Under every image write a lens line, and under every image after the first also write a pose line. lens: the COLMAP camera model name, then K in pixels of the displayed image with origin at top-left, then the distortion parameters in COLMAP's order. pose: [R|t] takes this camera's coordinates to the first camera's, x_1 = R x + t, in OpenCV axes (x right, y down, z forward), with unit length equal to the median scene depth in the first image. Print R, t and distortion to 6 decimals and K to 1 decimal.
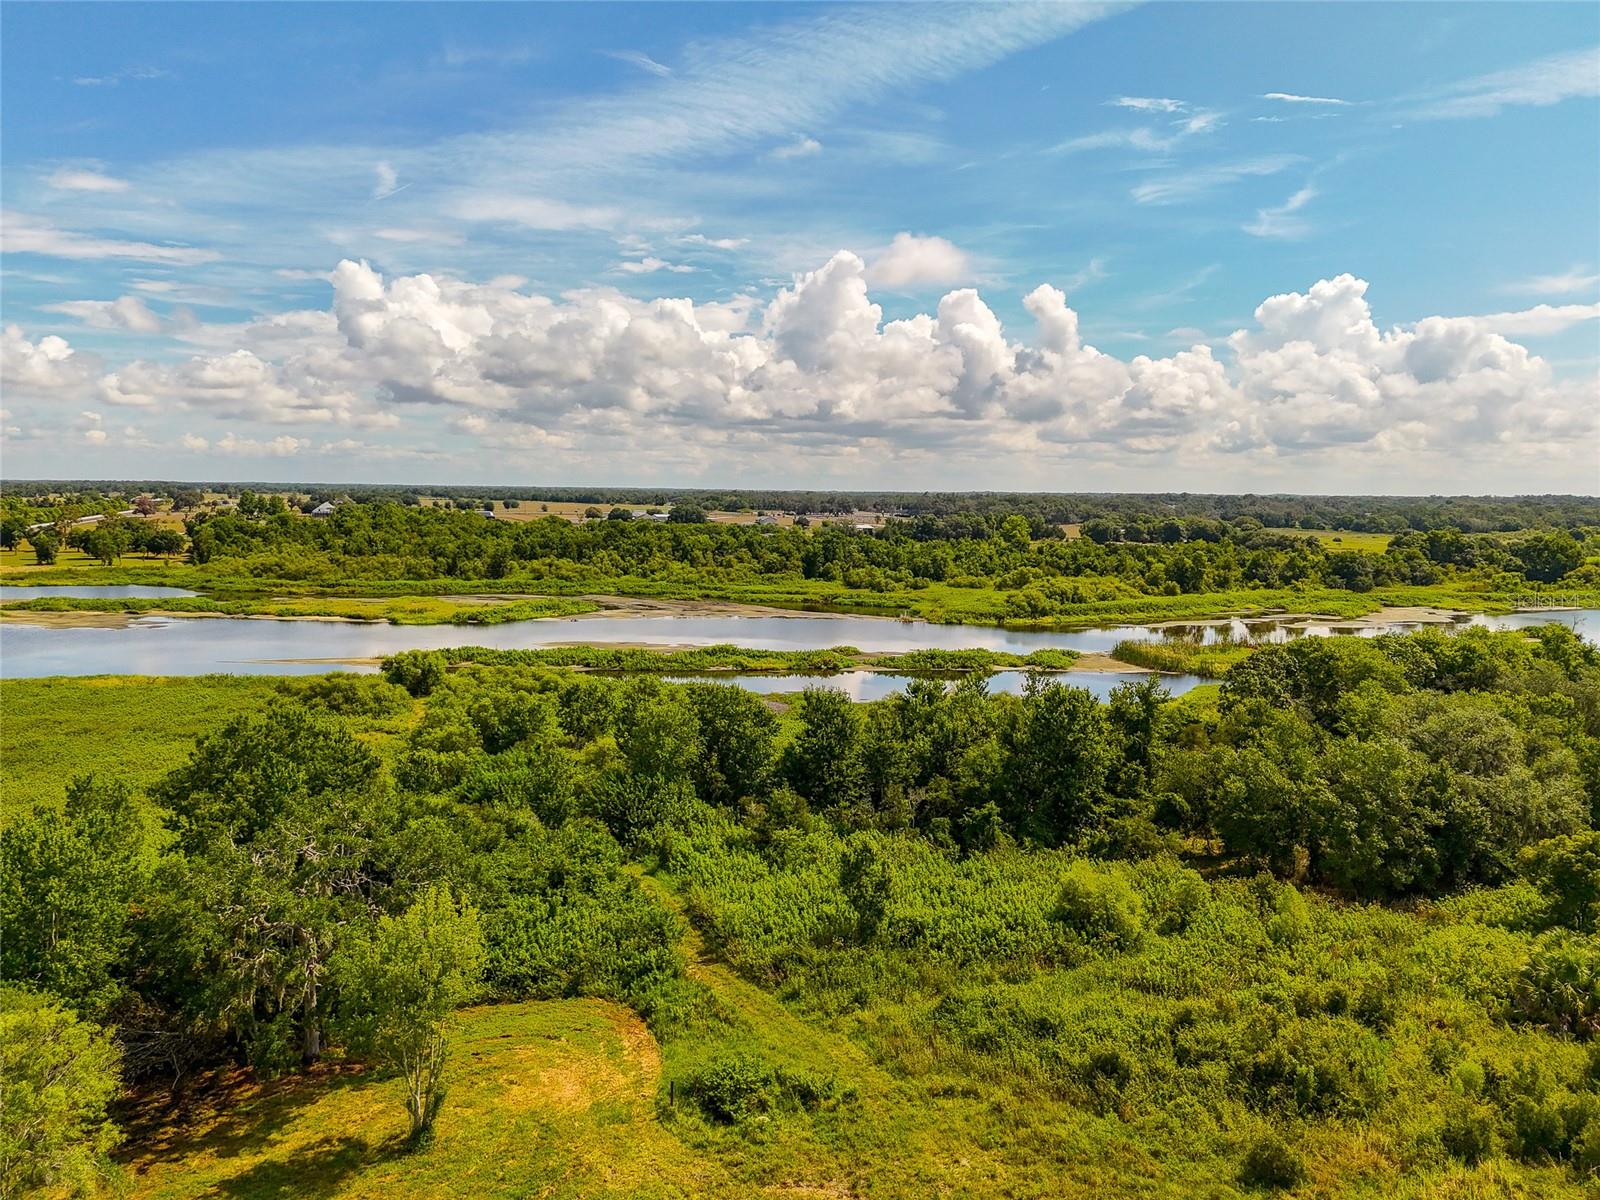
lens RADIAL K [[1176.6, 0, 809.3], [0, 1176.6, 586.1], [0, 0, 1]] dist [0.061457, -0.050268]
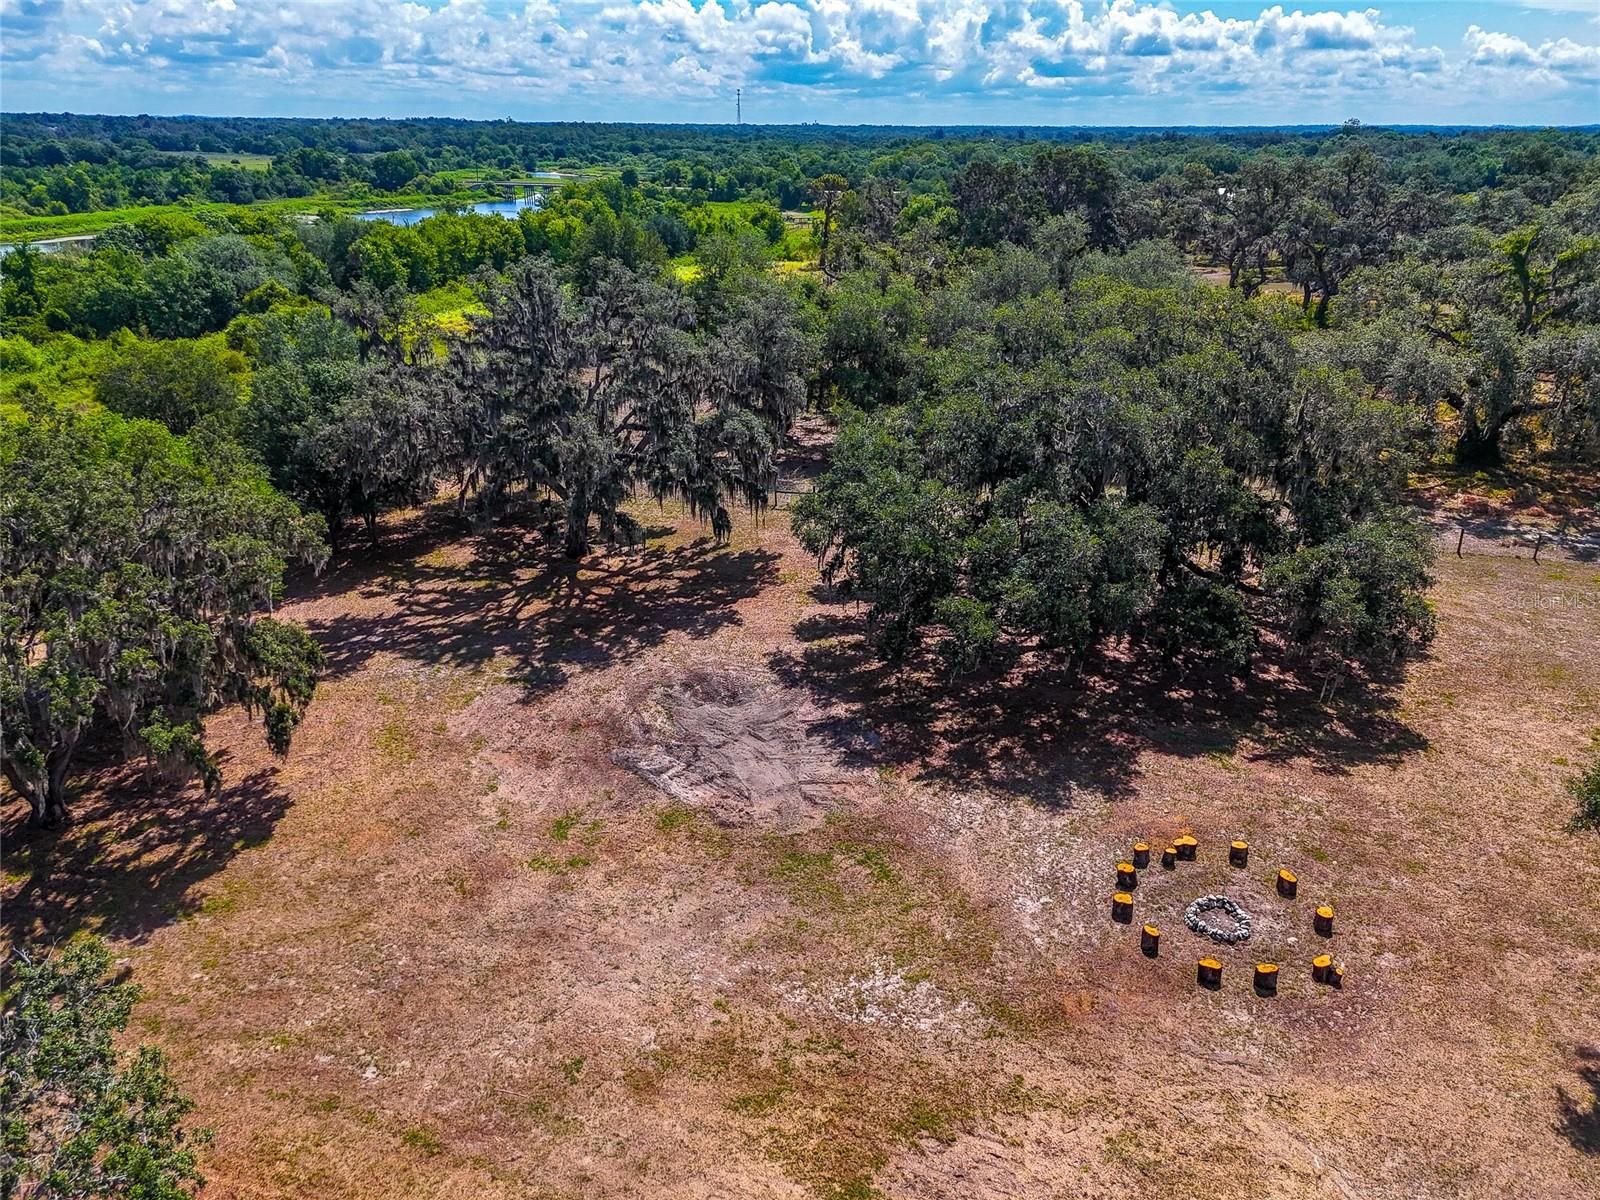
lens RADIAL K [[1176.6, 0, 809.3], [0, 1176.6, 586.1], [0, 0, 1]] dist [0.061457, -0.050268]
pose [[0.678009, -0.271963, 0.682891, -0.053395], [0.059676, 0.946335, 0.317631, 0.019840], [-0.732627, -0.174604, 0.657854, -0.223888]]
